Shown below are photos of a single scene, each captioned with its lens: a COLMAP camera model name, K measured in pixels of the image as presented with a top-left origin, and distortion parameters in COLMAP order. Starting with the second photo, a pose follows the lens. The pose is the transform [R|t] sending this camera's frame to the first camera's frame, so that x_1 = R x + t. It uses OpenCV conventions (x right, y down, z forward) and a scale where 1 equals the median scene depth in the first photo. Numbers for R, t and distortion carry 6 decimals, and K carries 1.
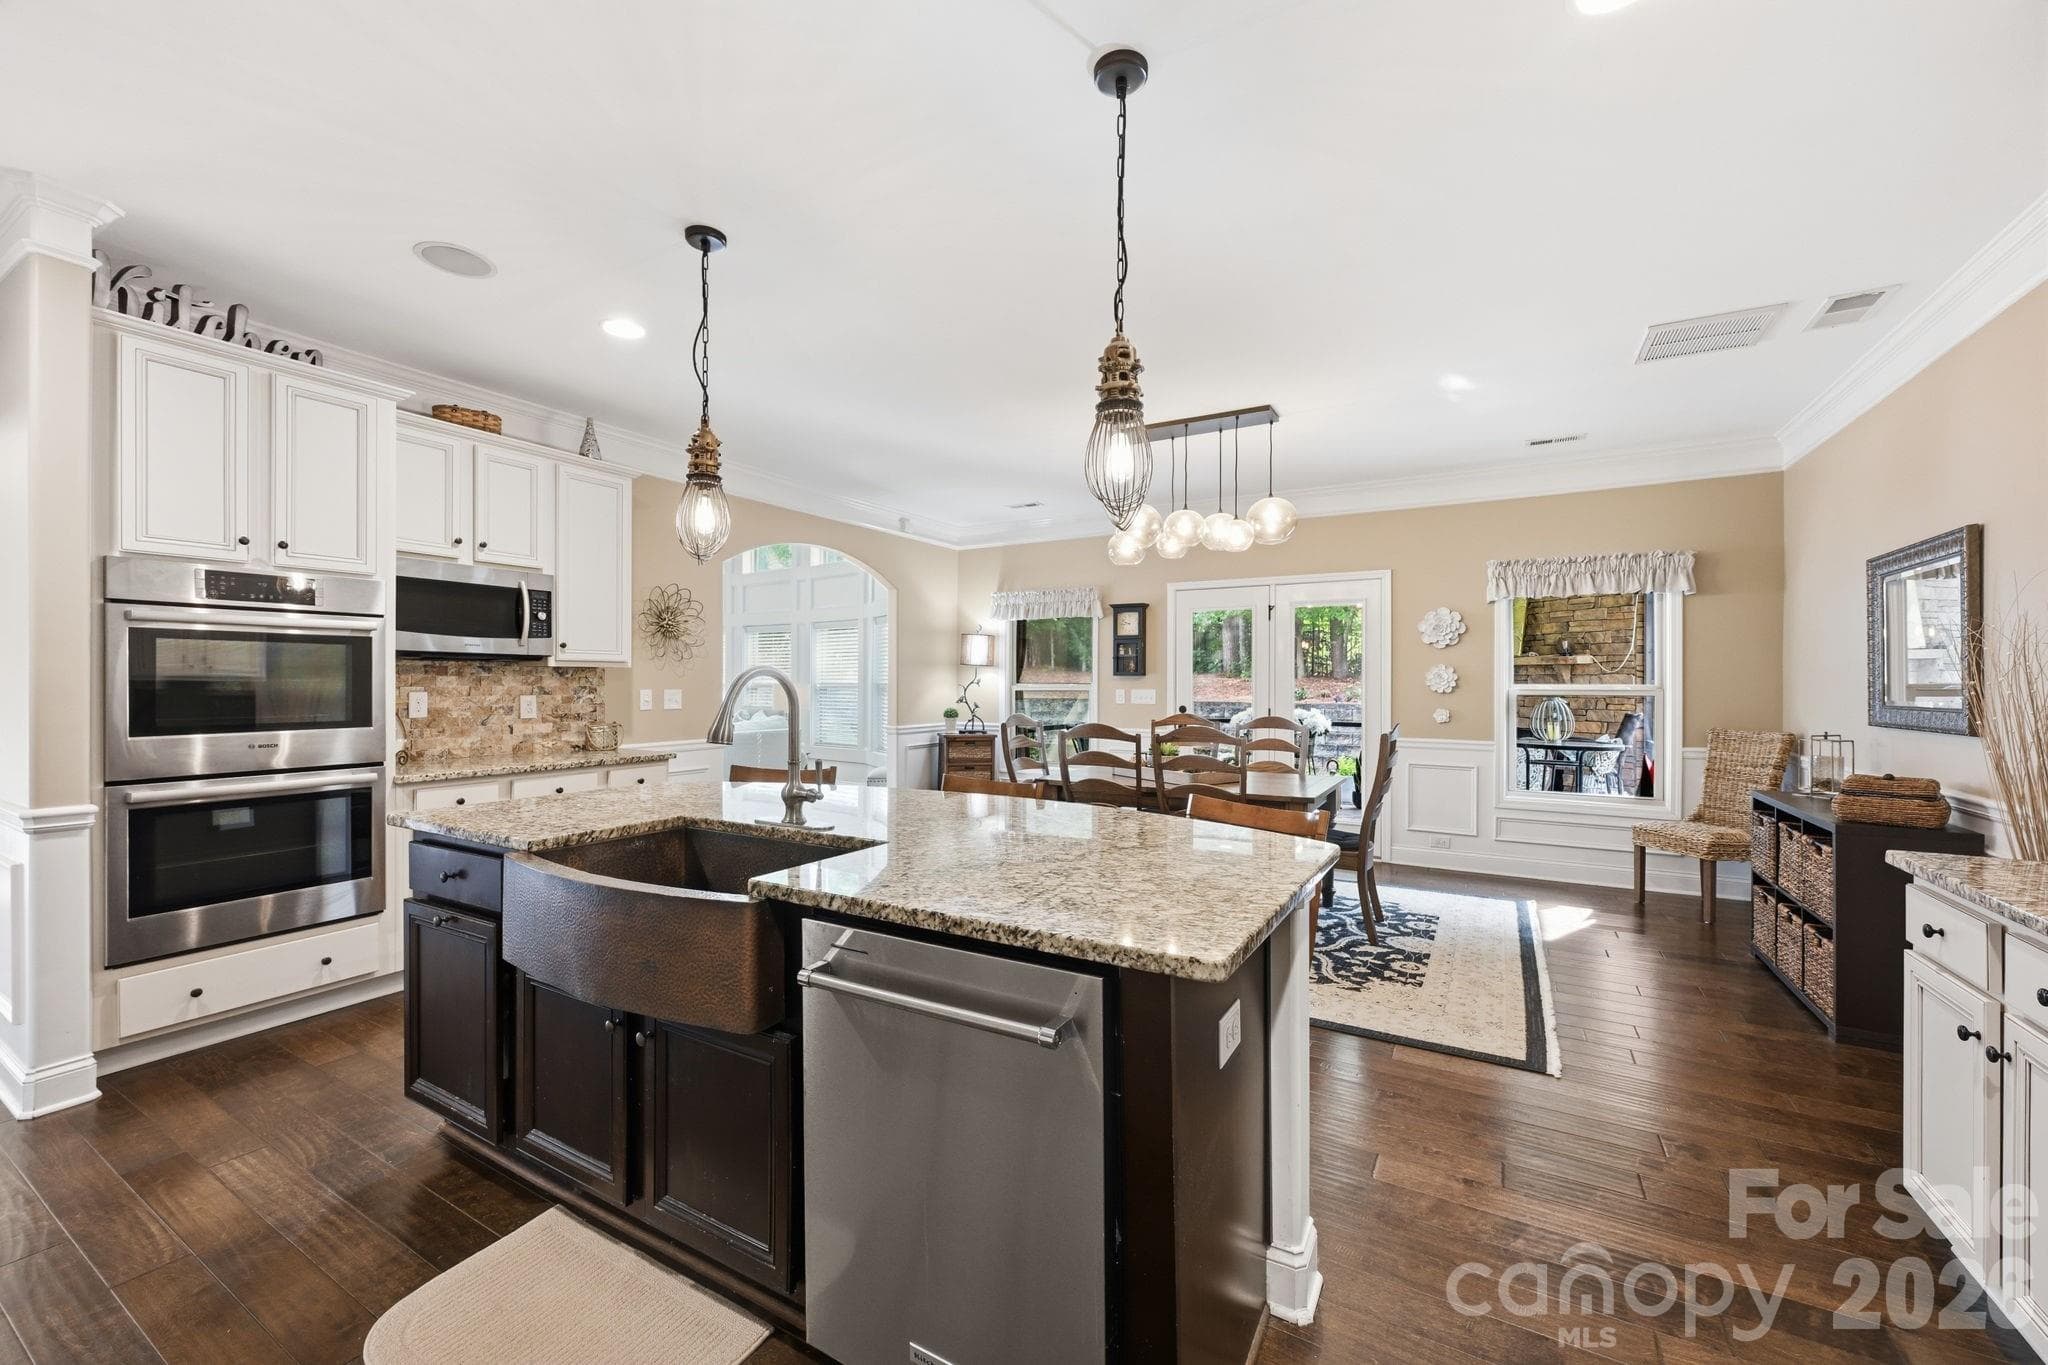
lens RADIAL K [[823.2, 0, 1004.4], [0, 823.2, 683.4], [0, 0, 1]] dist [-0.000527, -0.000379]
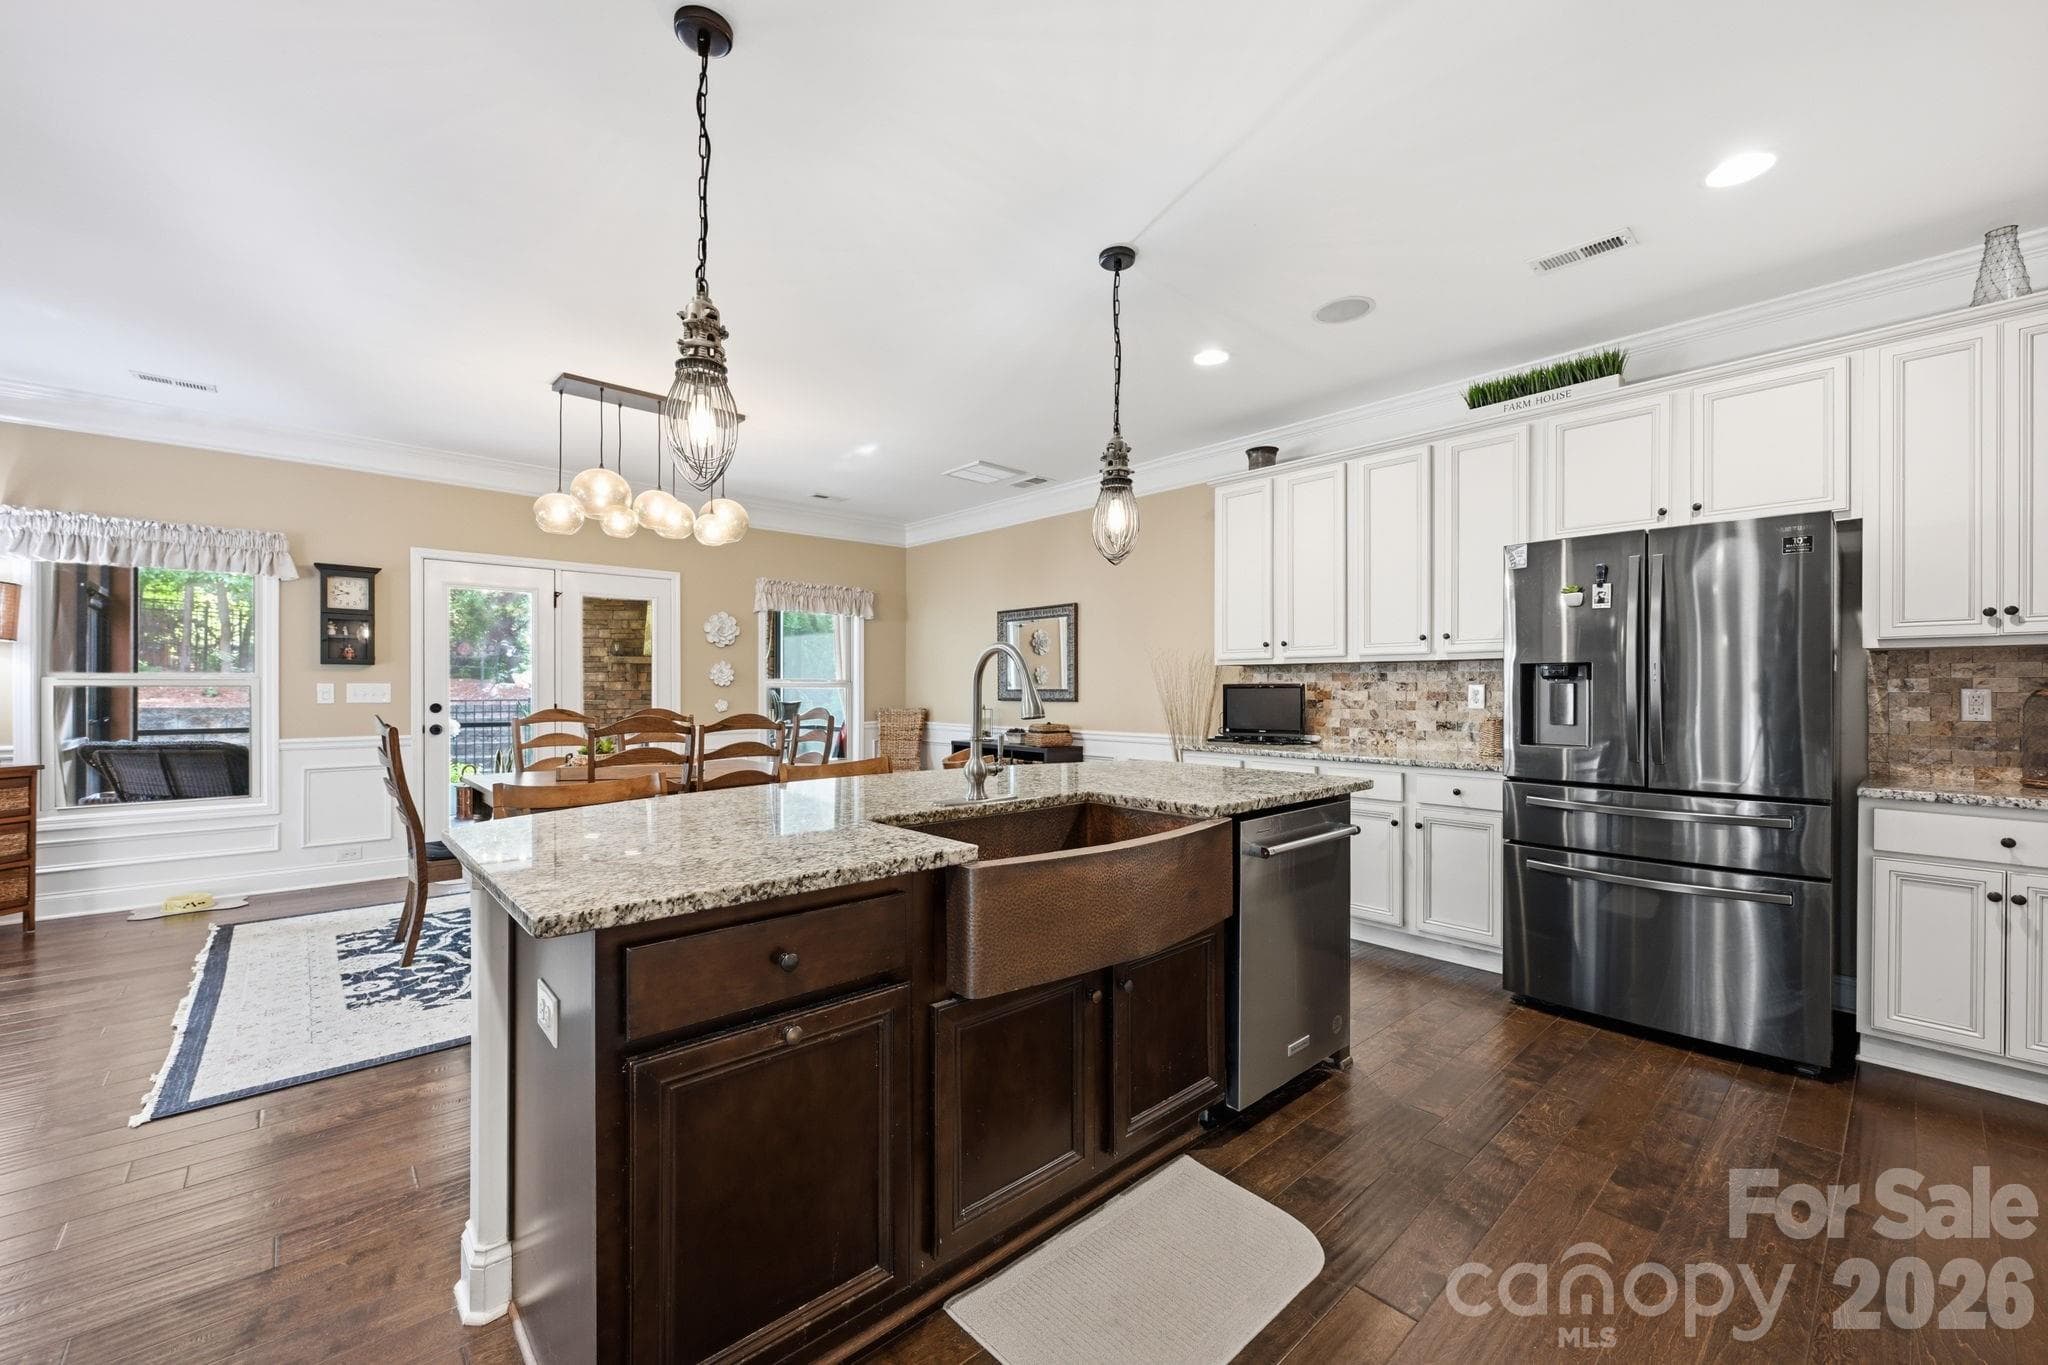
lens RADIAL K [[823.2, 0, 1058.6], [0, 823.2, 686.3], [0, 0, 1]] dist [-0.000527, -0.000379]
pose [[0.265528, -0.000443, 0.964103, -0.625975], [-0.000157, 1.000000, 0.000503, 0.015245], [-0.964103, -0.000285, 0.265527, 0.331145]]
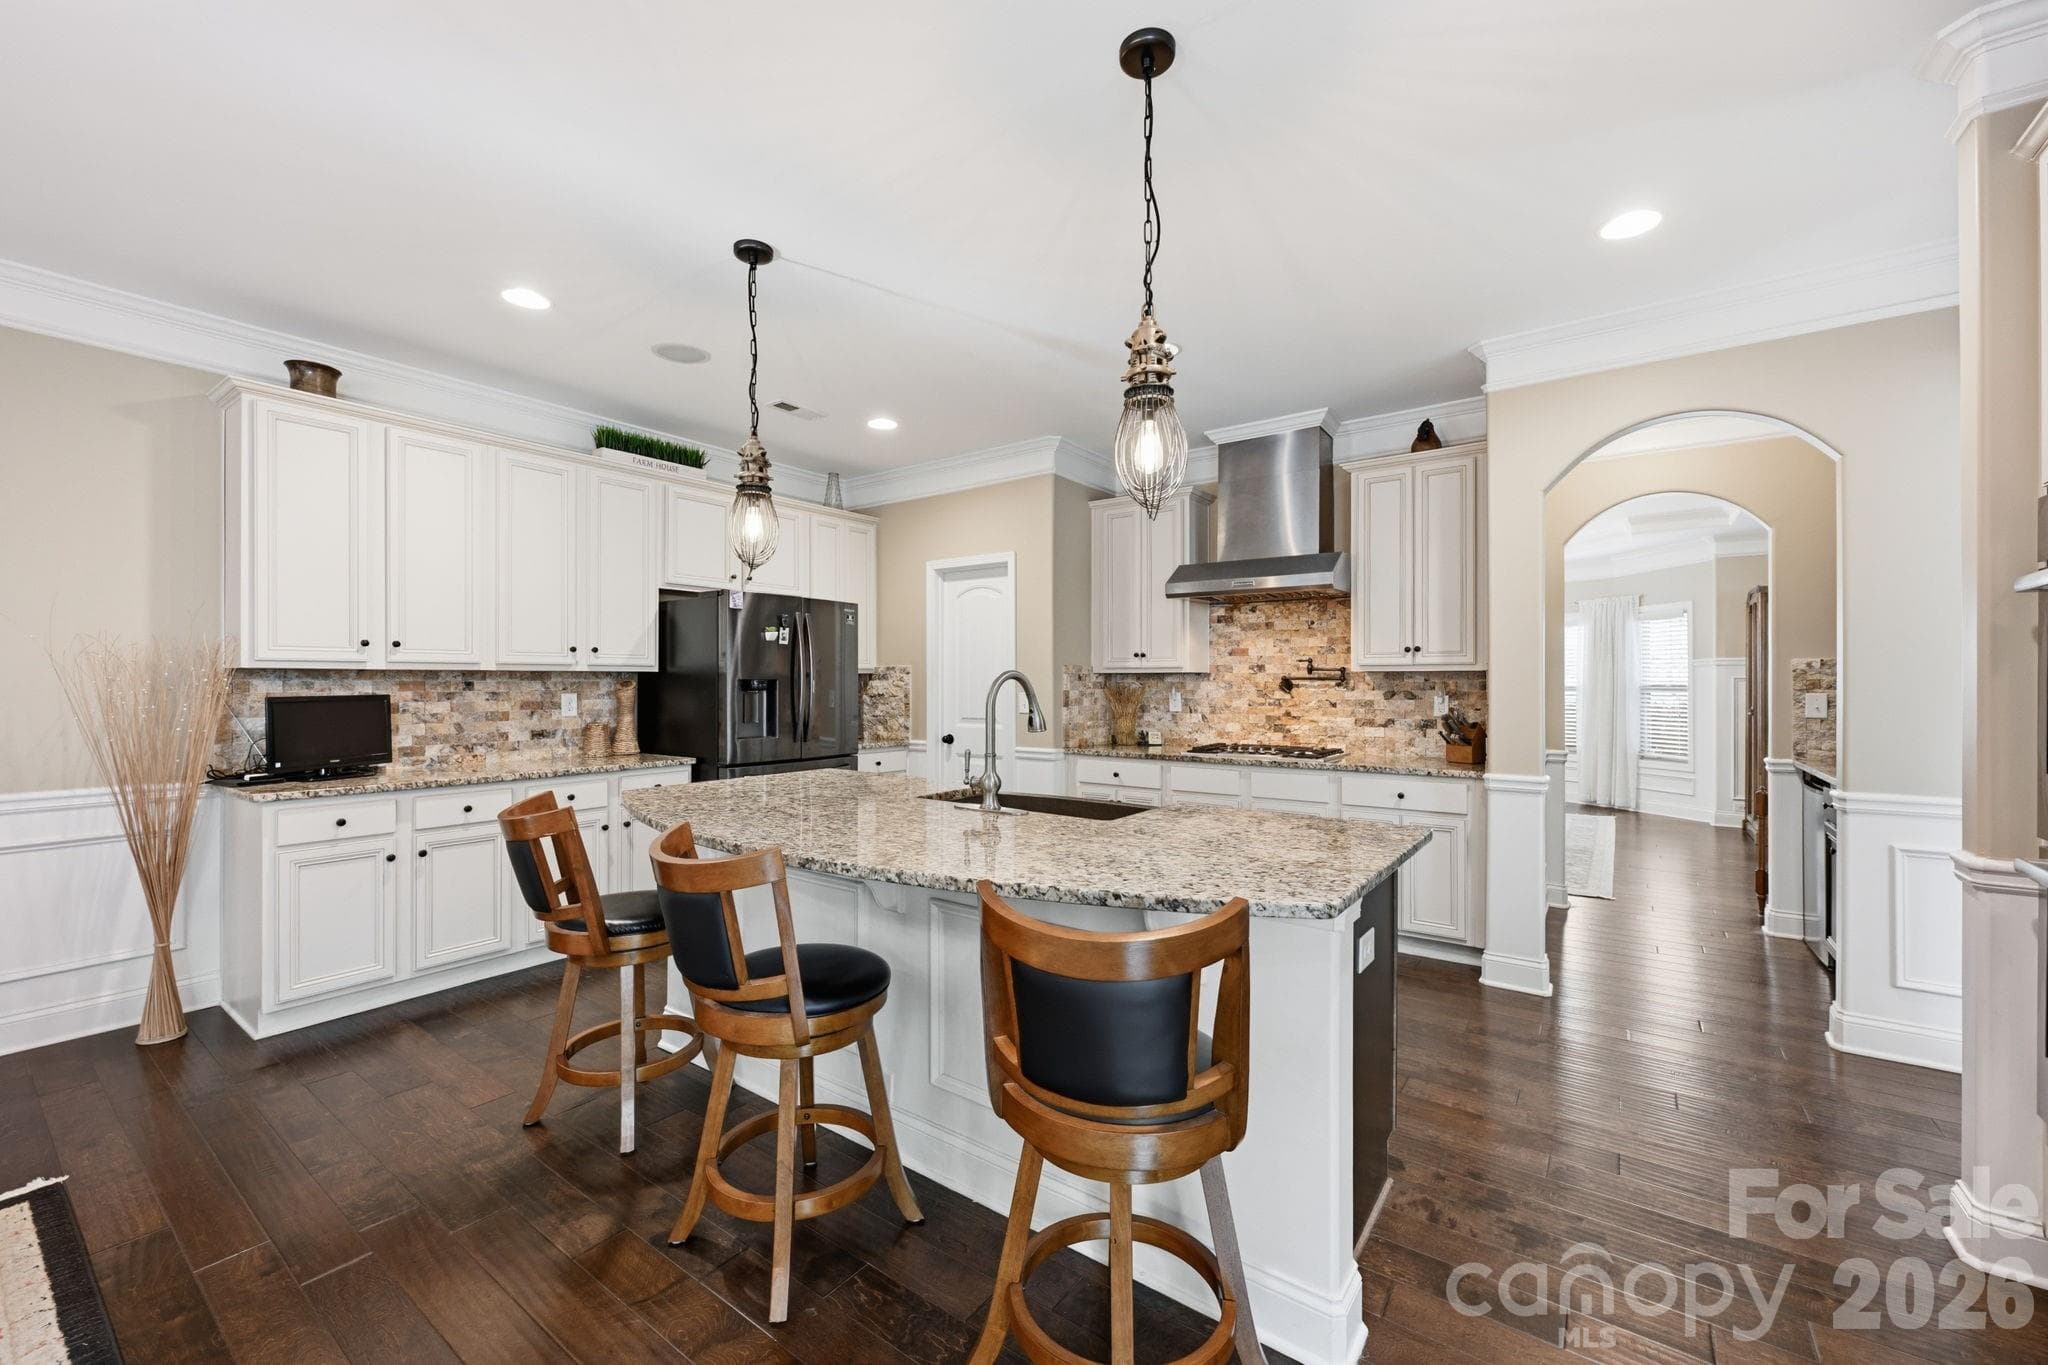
lens RADIAL K [[823.2, 0, 1021.9], [0, 823.2, 683.8], [0, 0, 1]] dist [-0.000527, -0.000379]
pose [[-0.995866, -0.001729, 0.090818, -0.215685], [-0.001485, 0.999995, 0.002757, -0.003219], [-0.090823, 0.002611, -0.995864, 1.130915]]
